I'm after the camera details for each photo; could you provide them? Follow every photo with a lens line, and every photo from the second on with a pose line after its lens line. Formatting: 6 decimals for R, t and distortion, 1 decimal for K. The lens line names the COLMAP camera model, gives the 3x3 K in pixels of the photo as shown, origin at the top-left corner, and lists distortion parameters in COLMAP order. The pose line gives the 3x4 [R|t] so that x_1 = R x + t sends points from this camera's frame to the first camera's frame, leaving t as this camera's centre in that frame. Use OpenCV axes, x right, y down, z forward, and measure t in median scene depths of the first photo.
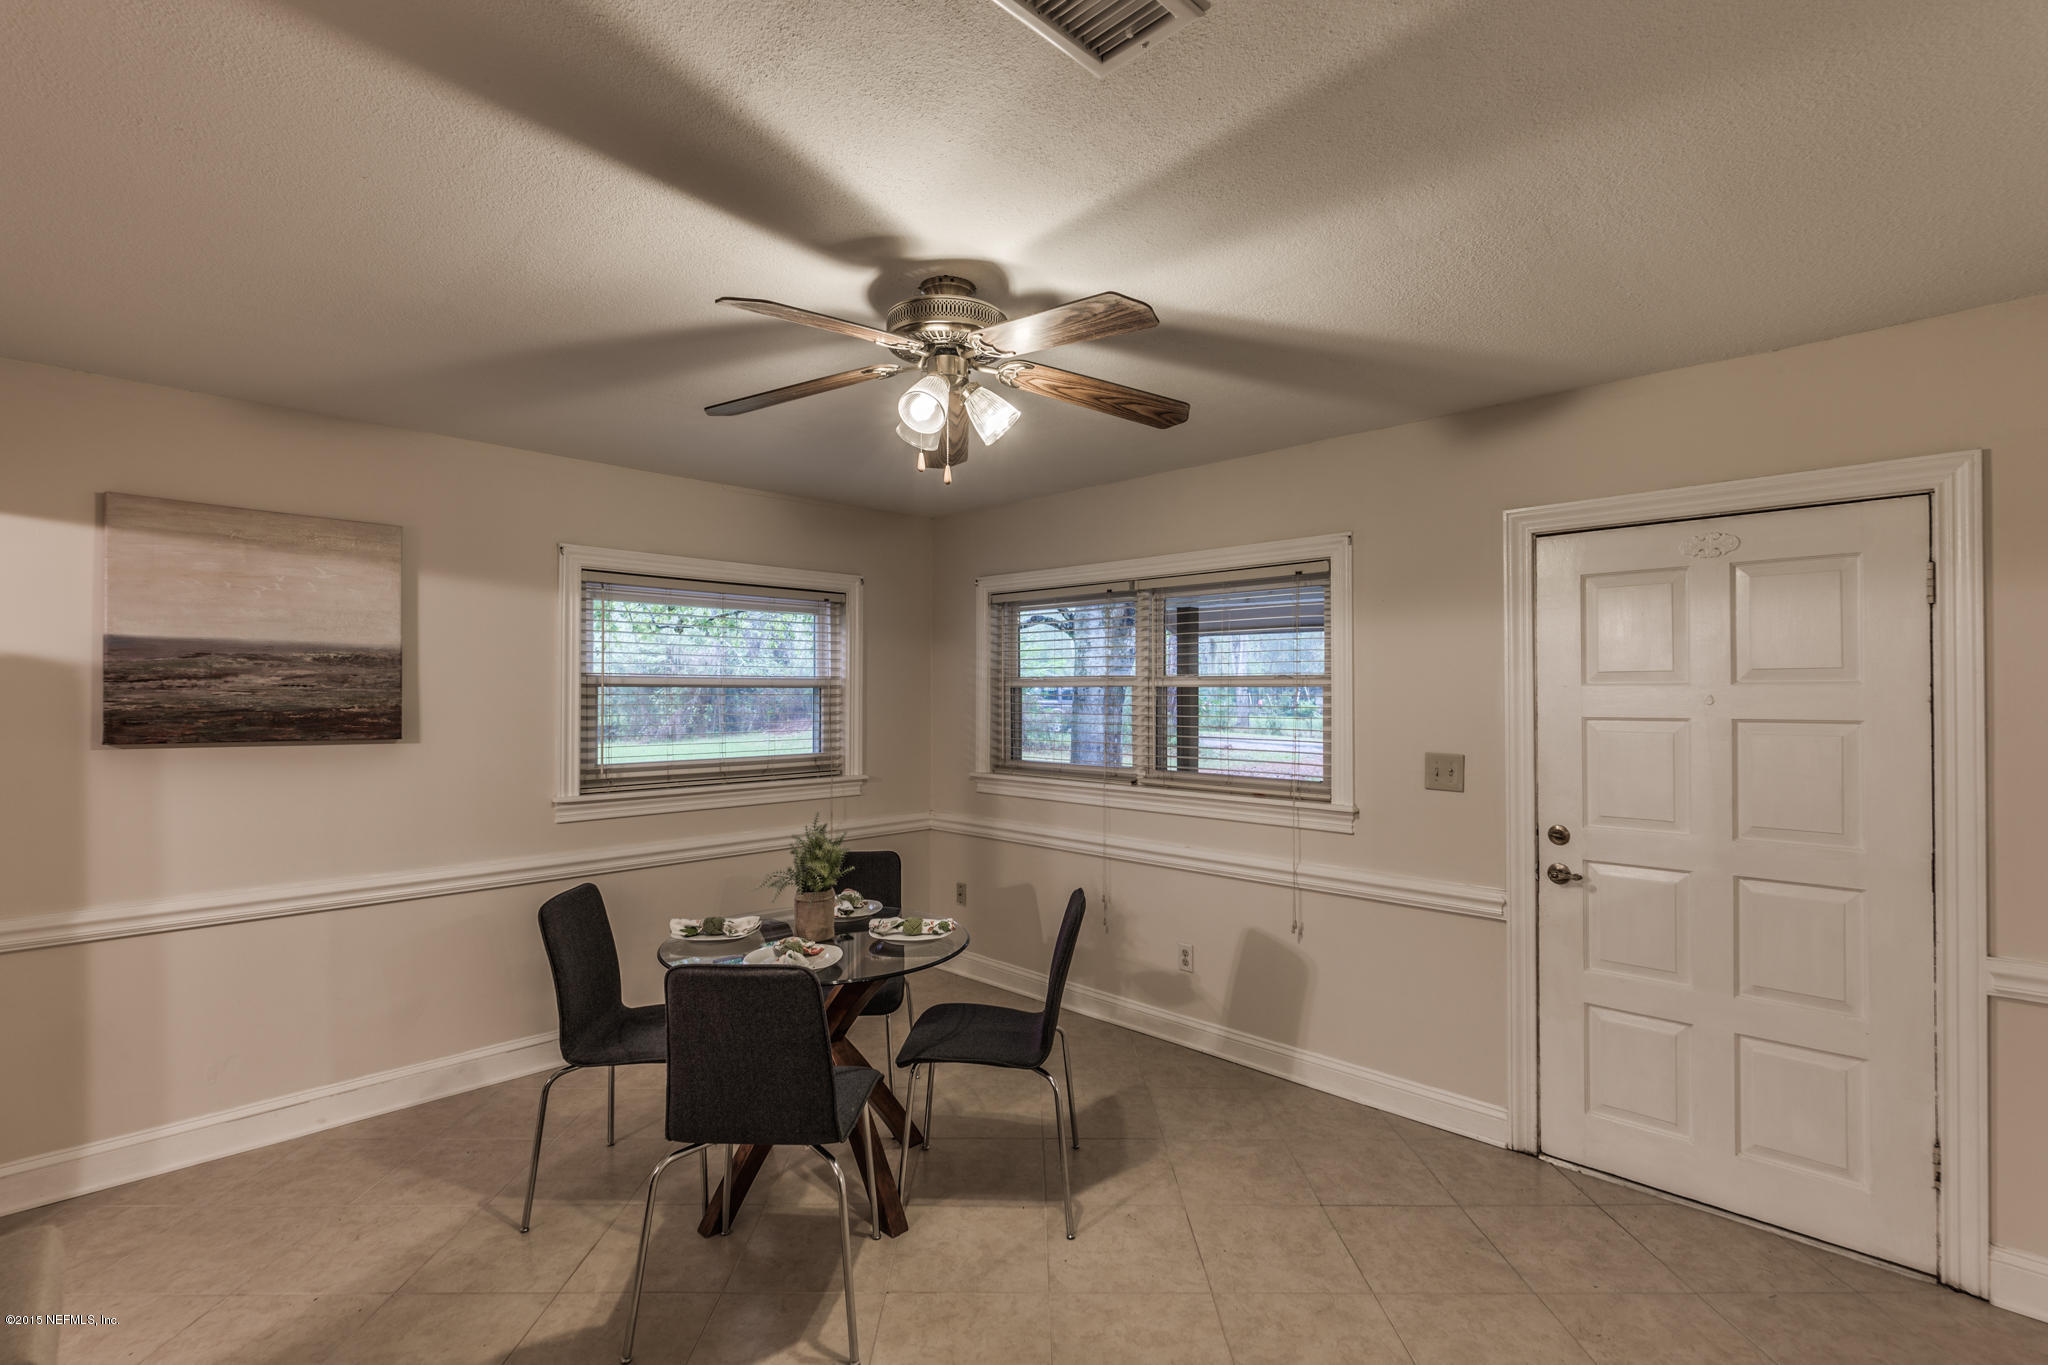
lens RADIAL K [[943.1, 0, 1018.5], [0, 943.1, 696.9], [0, 0, 1]] dist [0.001421, -0.000526]
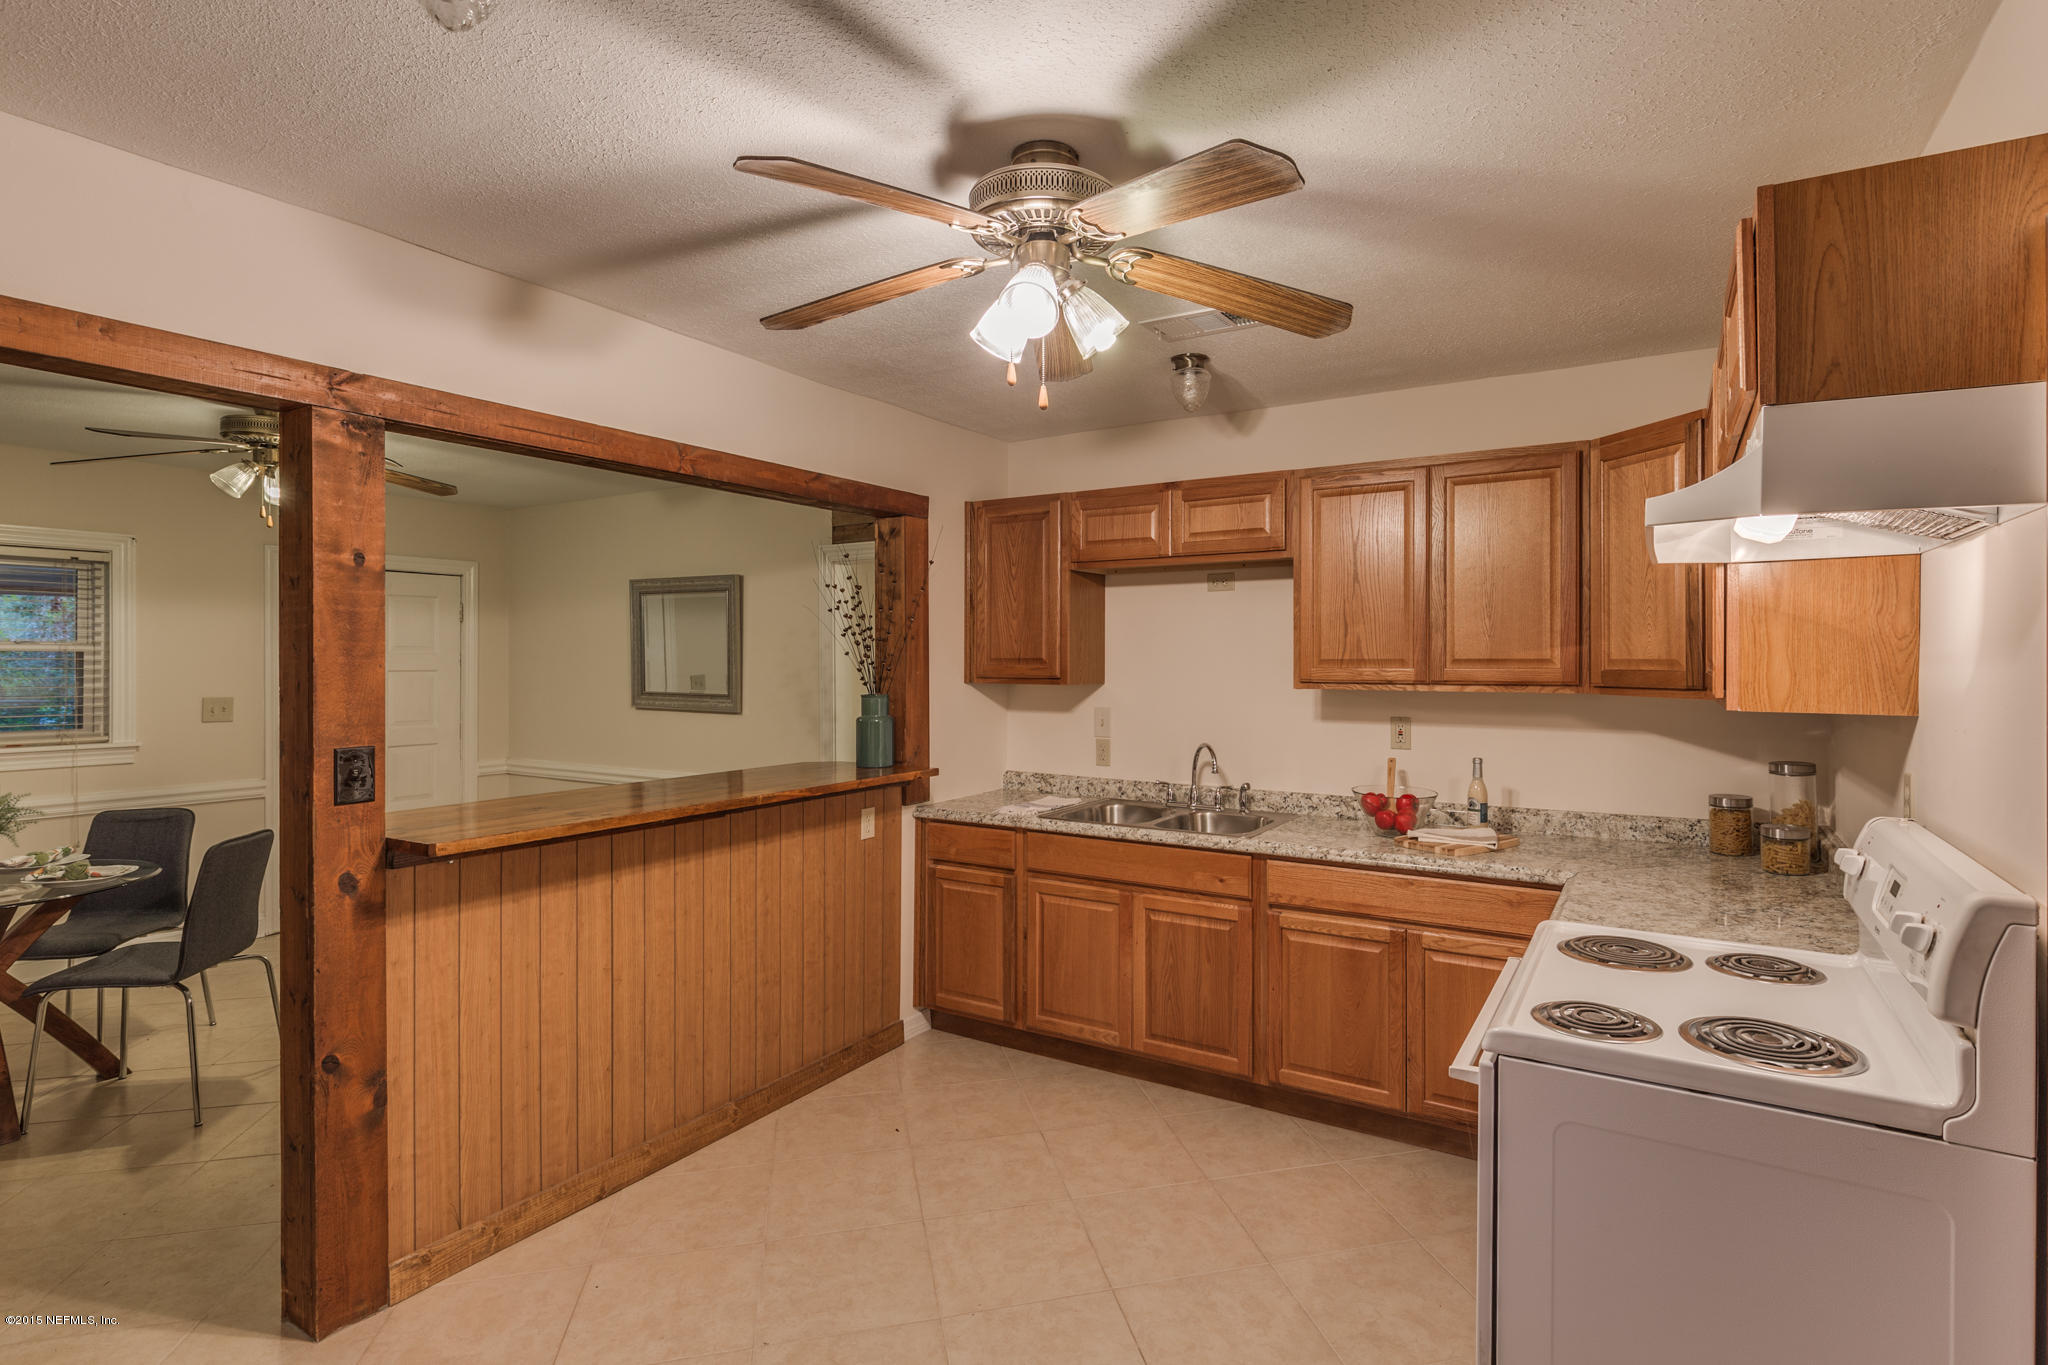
lens RADIAL K [[989.7, 0, 1075.2], [0, 989.7, 660.3], [0, 0, 1]] dist [0.000880, -0.000395]
pose [[-0.239433, -0.001667, 0.970911, -1.352178], [-0.000162, 0.999999, 0.001677, -0.001285], [-0.970913, 0.000244, -0.239433, 0.048805]]
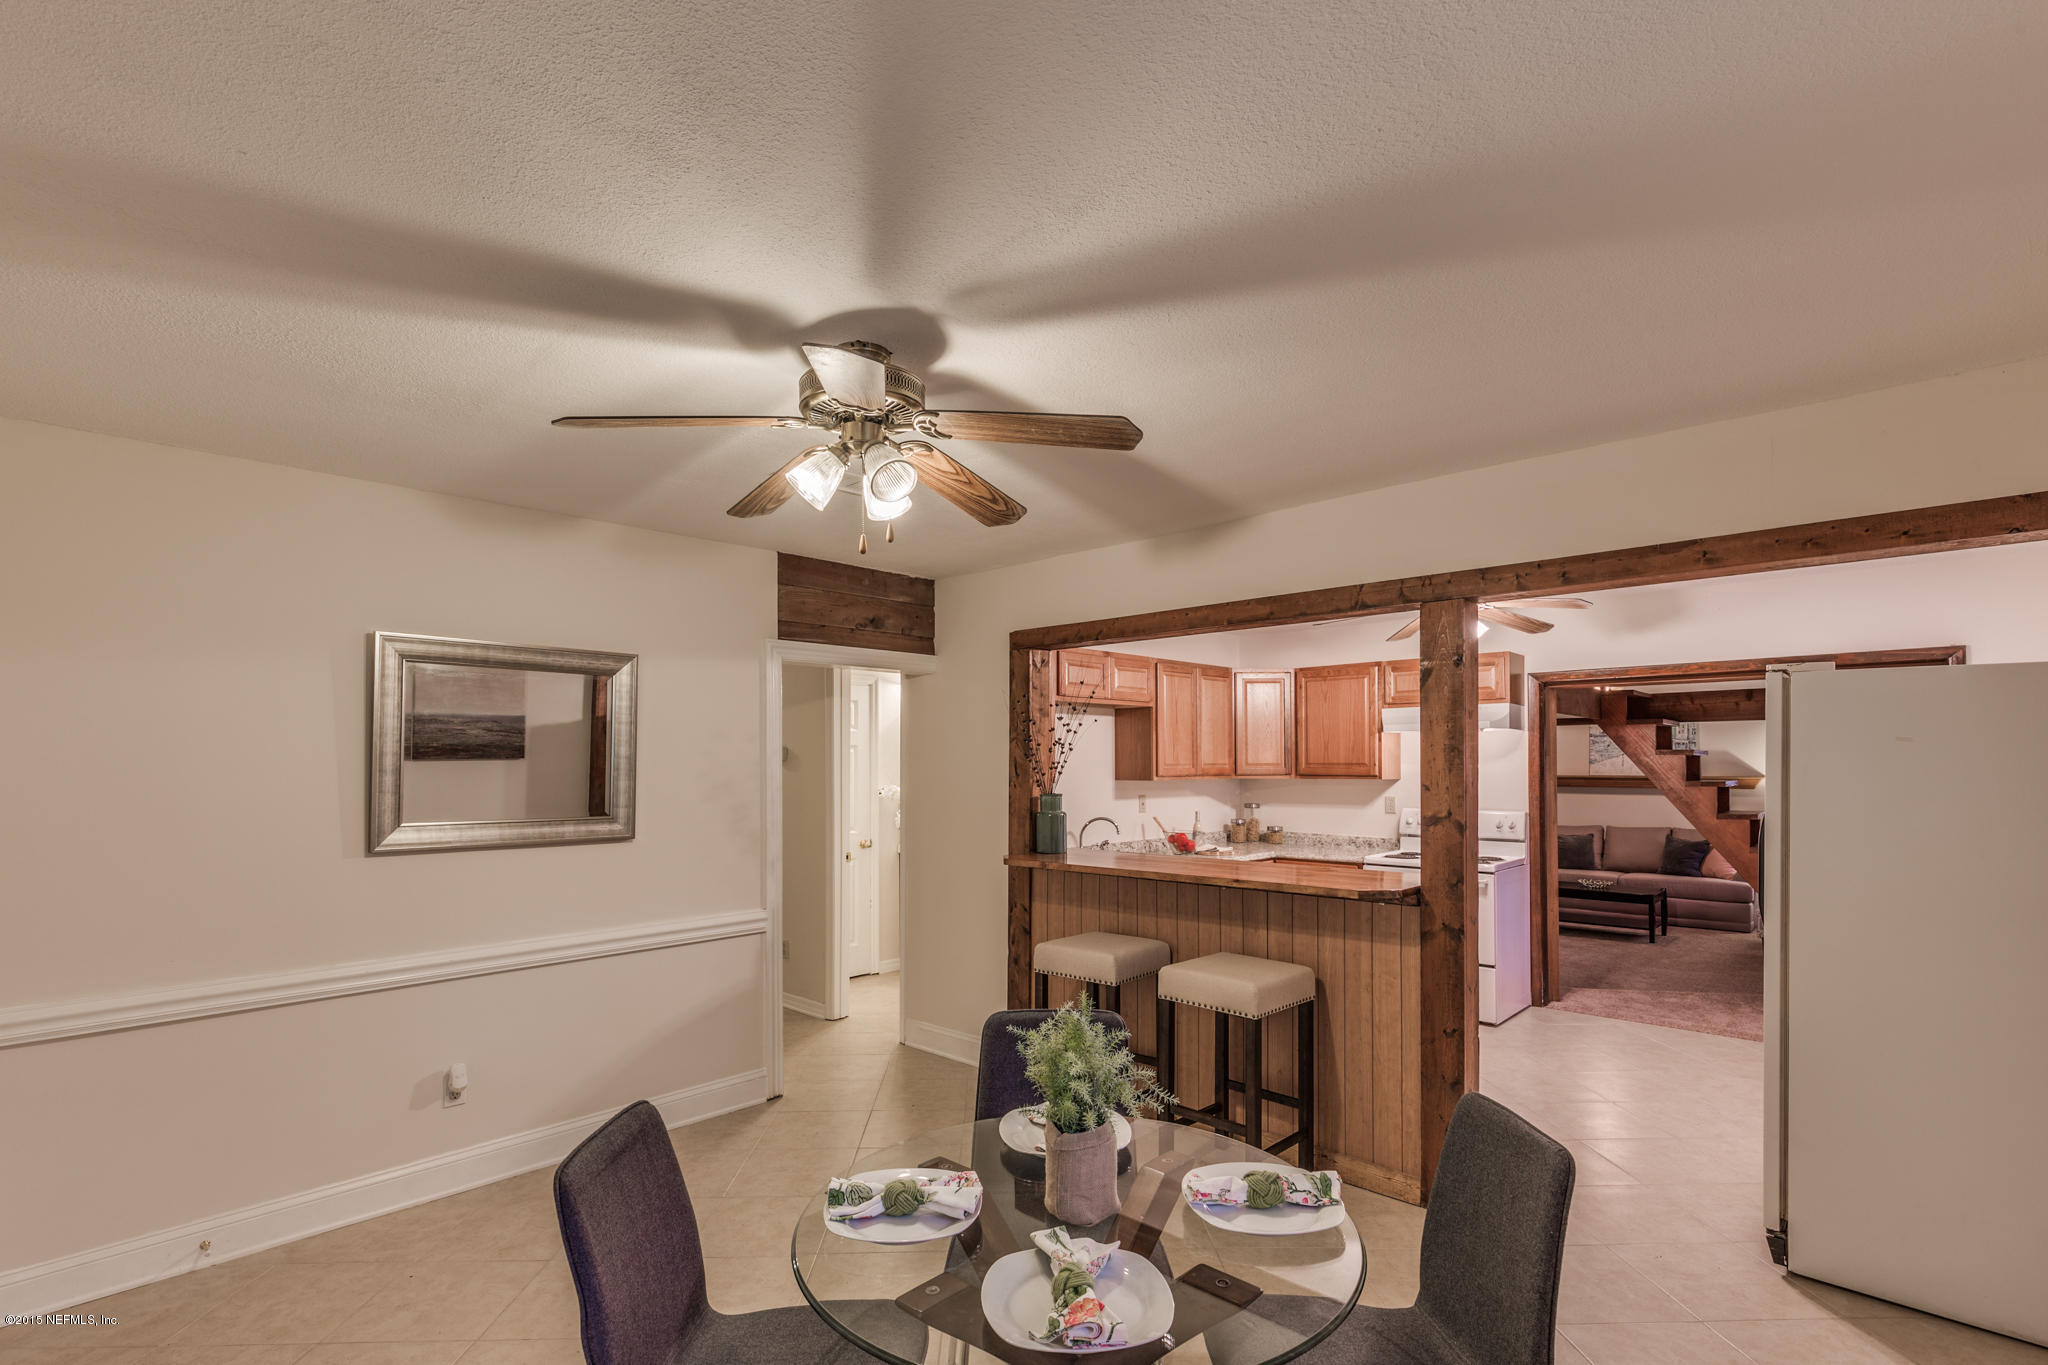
lens RADIAL K [[954.1, 0, 1018.0], [0, 954.1, 751.4], [0, 0, 1]] dist [0.003057, 0.000225]
pose [[-0.999910, 0.003284, -0.013020, -0.146834], [0.003427, 0.999934, -0.010980, -0.005457], [0.012983, -0.011024, -0.999855, 1.327616]]
